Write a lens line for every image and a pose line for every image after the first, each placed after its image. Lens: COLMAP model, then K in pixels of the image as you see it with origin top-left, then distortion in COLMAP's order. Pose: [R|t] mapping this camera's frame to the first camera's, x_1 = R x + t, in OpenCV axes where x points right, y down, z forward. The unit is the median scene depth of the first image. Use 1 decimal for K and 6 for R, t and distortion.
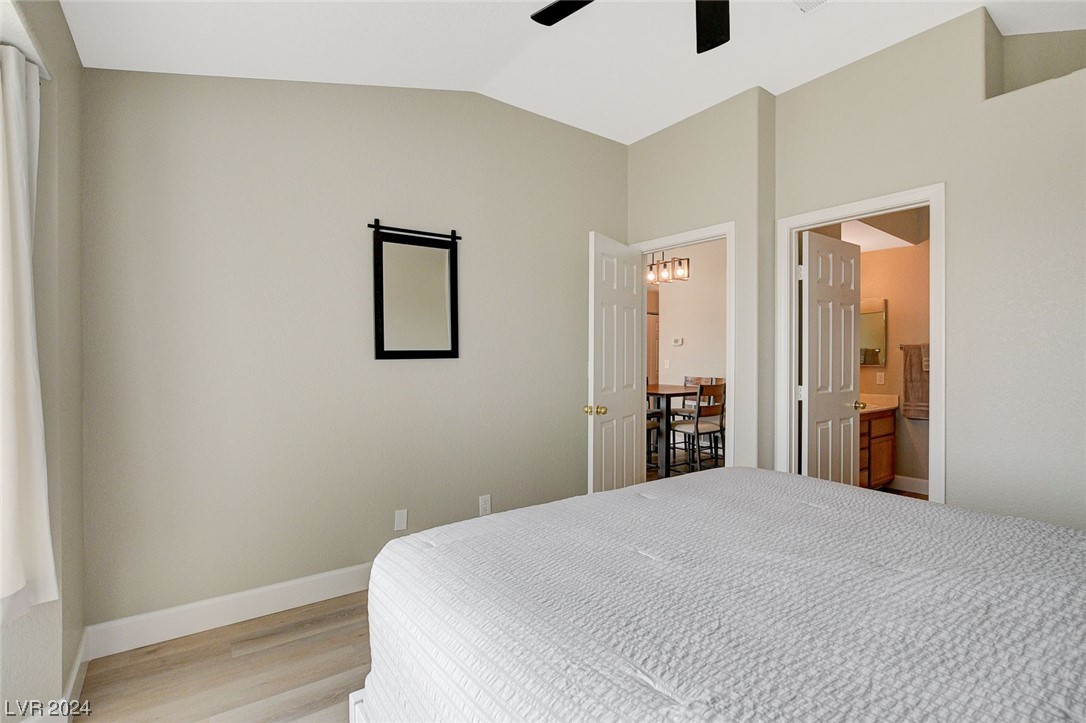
lens RADIAL K [[514.5, 0, 542.0], [0, 514.5, 359.1], [0, 0, 1]] dist [-0.020285, 0.001200]
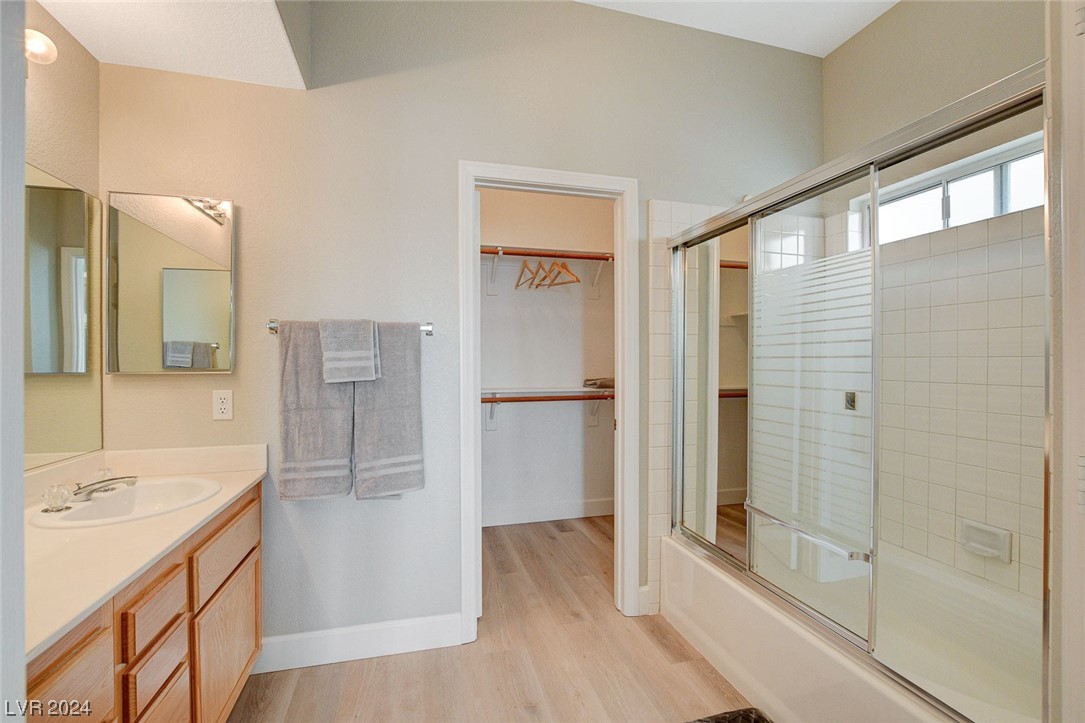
lens RADIAL K [[476.8, 0, 538.7], [0, 476.8, 361.1], [0, 0, 1]] dist [-0.035005, 0.004954]
pose [[0.375893, 0.001432, 0.926662, 0.438133], [0.006621, 0.999969, -0.004231, 0.007372], [-0.926640, 0.007726, 0.375872, 0.665627]]
